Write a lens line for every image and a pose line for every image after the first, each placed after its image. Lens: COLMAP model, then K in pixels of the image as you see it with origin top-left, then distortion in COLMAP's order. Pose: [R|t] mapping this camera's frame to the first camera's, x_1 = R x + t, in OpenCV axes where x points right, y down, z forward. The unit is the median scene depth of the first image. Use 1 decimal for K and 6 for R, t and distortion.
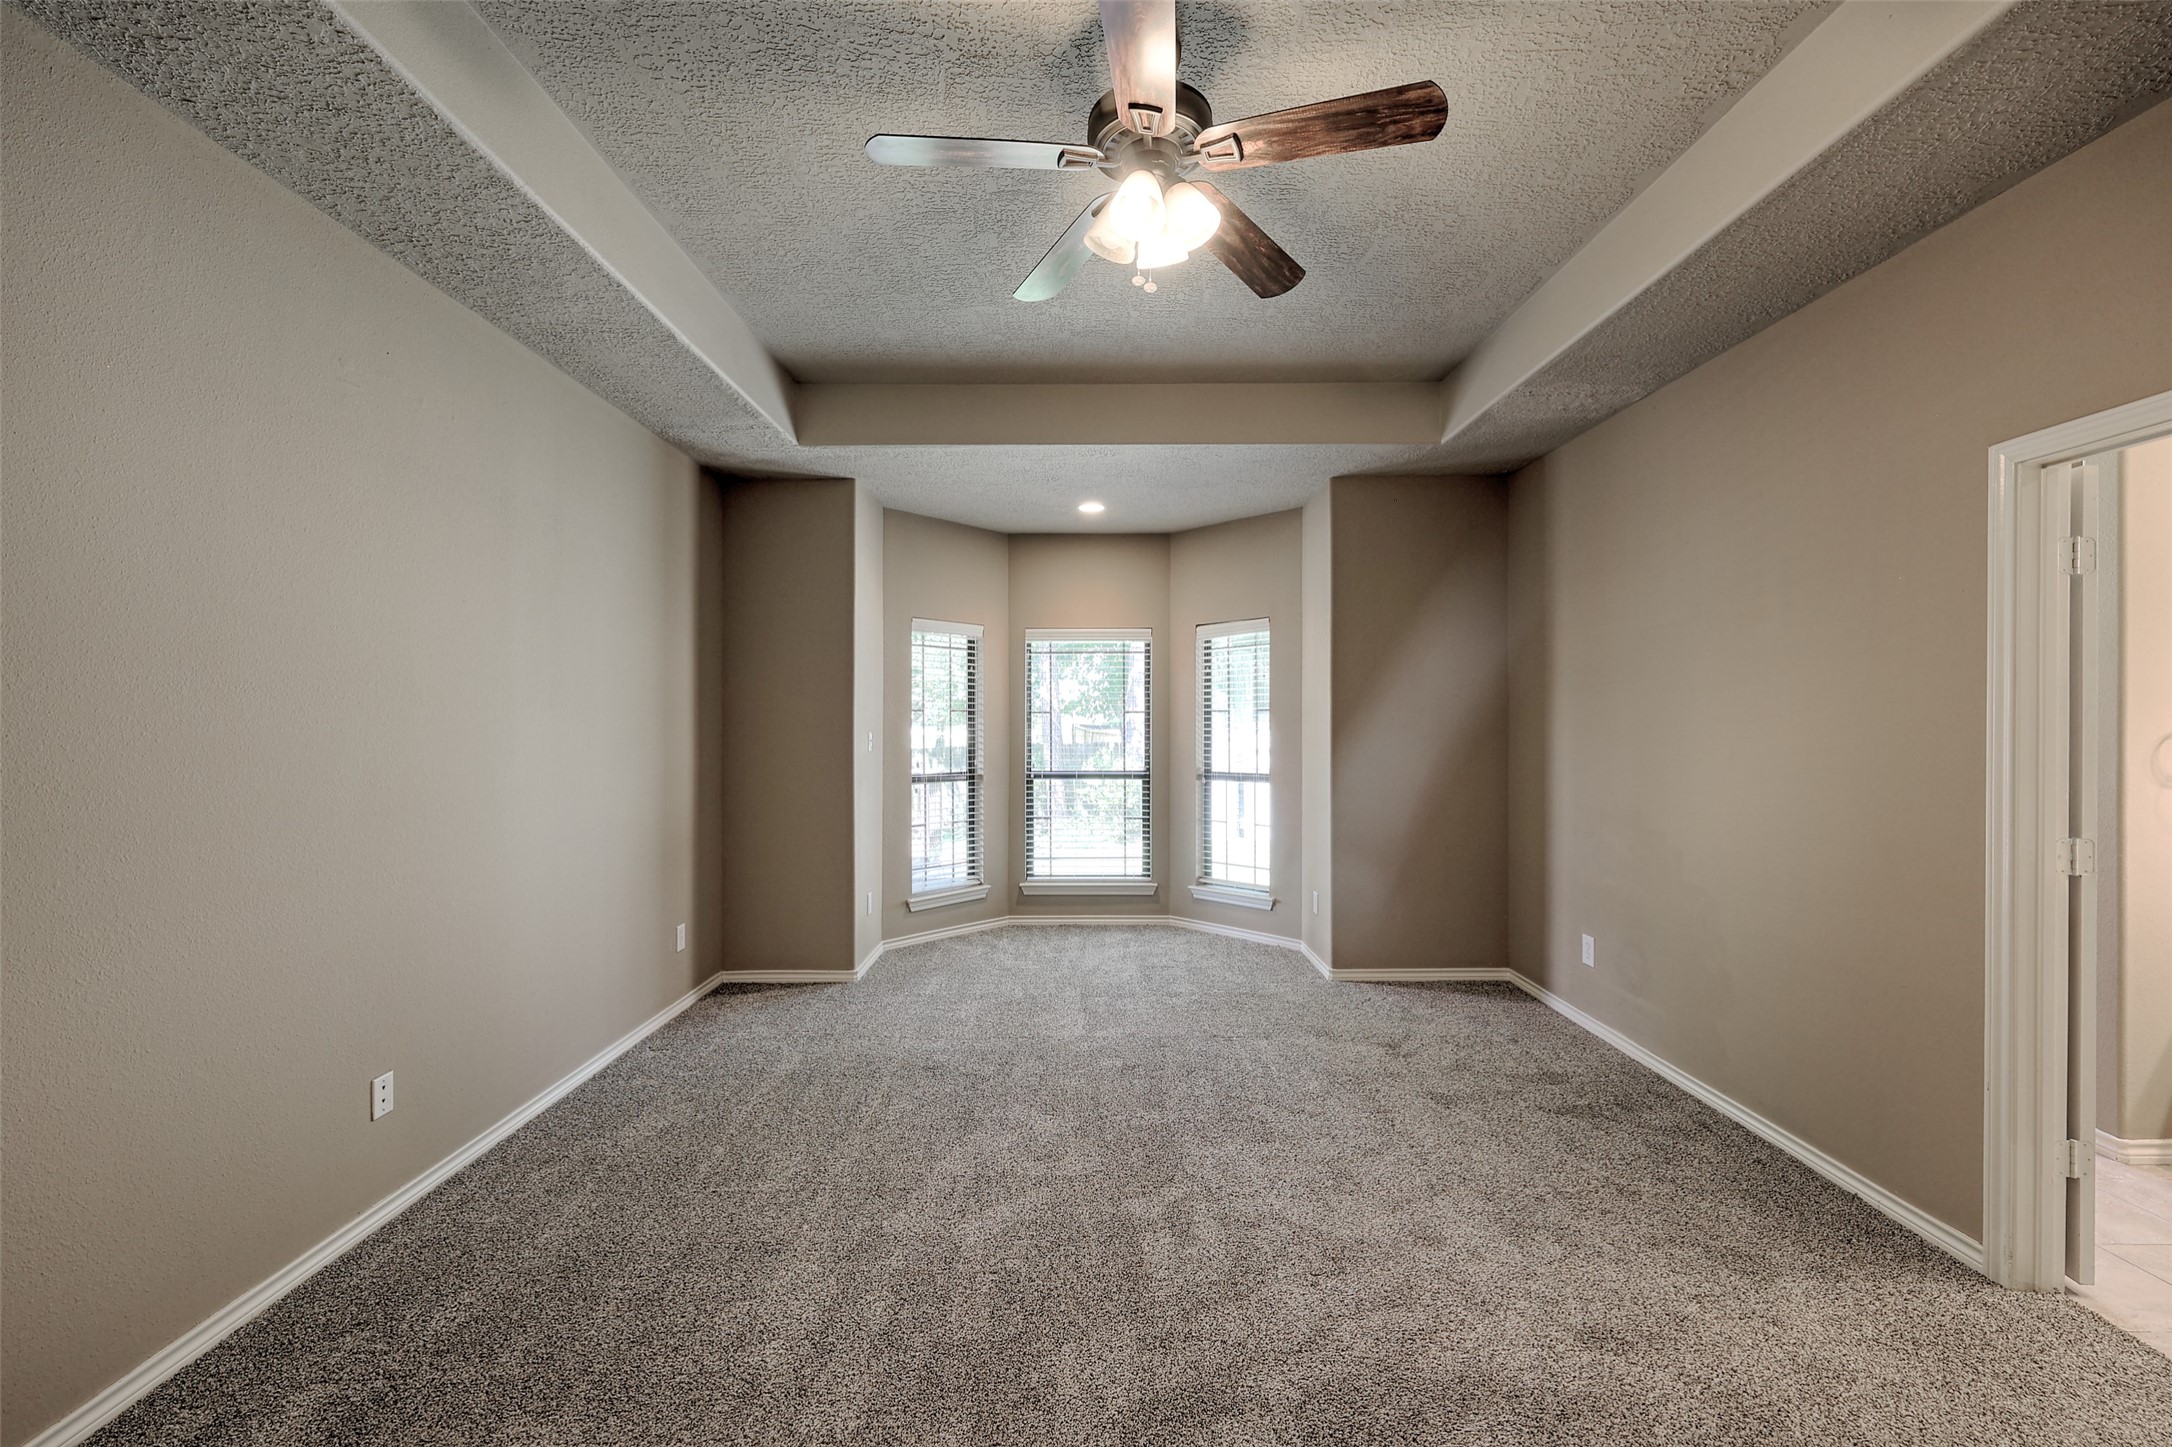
lens RADIAL K [[888.4, 0, 1076.8], [0, 888.4, 720.8], [0, 0, 1]] dist [0.003004, 0.000637]
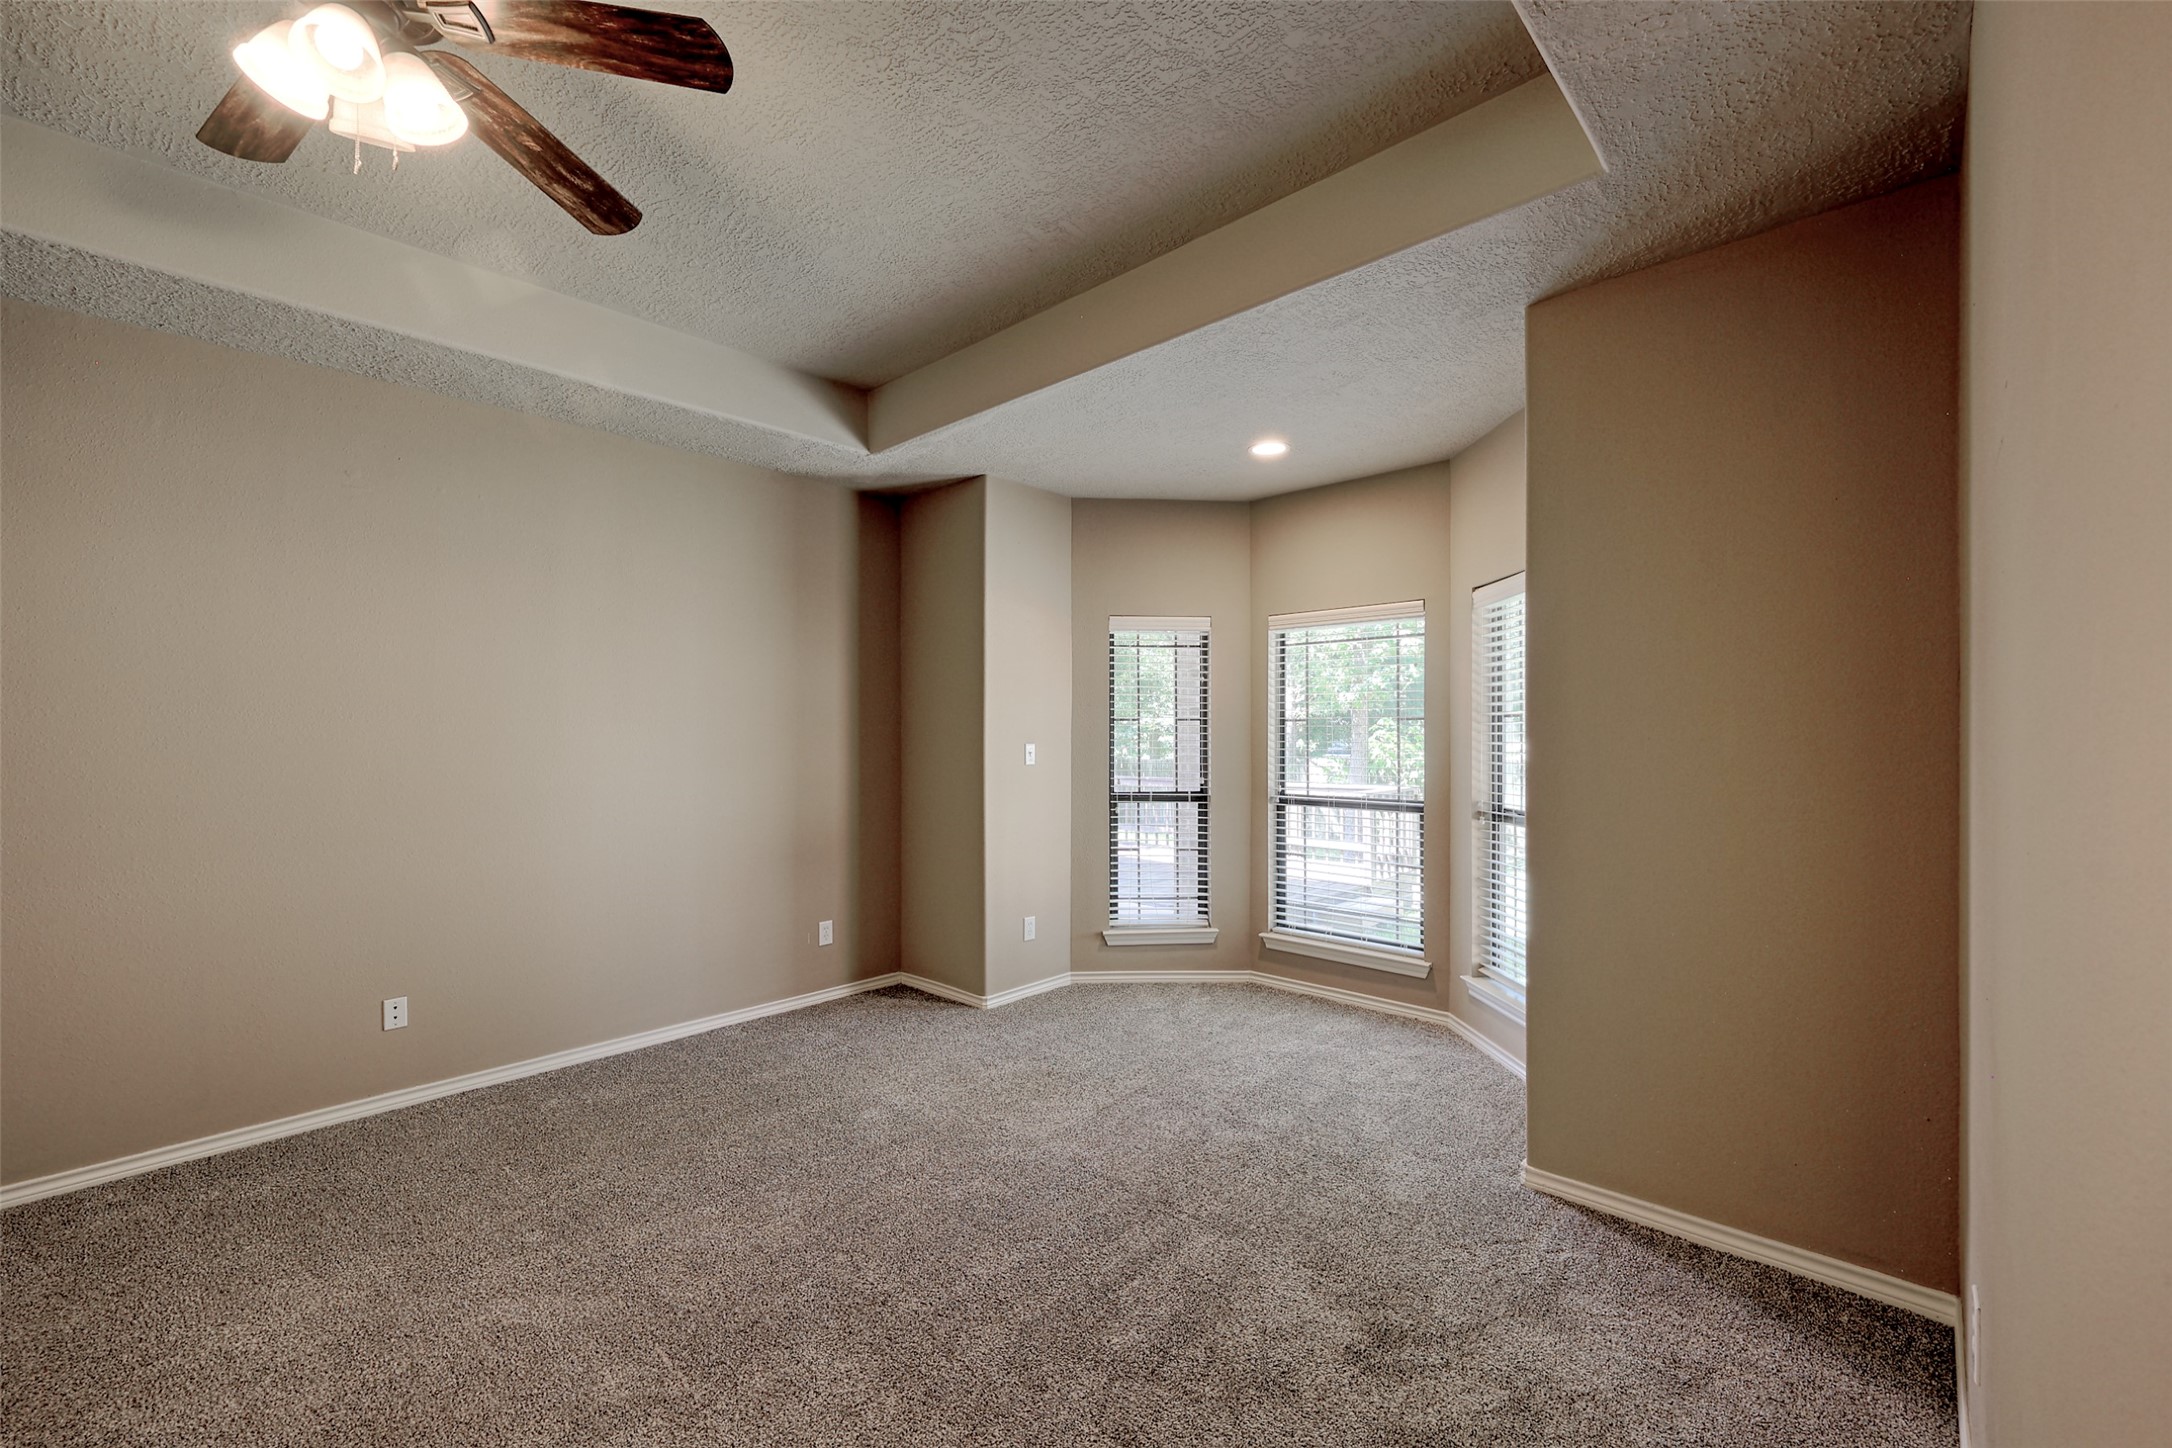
lens RADIAL K [[888.4, 0, 1083.5], [0, 888.4, 730.4], [0, 0, 1]] dist [0.003004, 0.000637]
pose [[0.730617, -0.000106, -0.682787, 0.467548], [0.002237, 0.999995, 0.002238, -0.003532], [0.682784, -0.003163, 0.730614, 0.382395]]
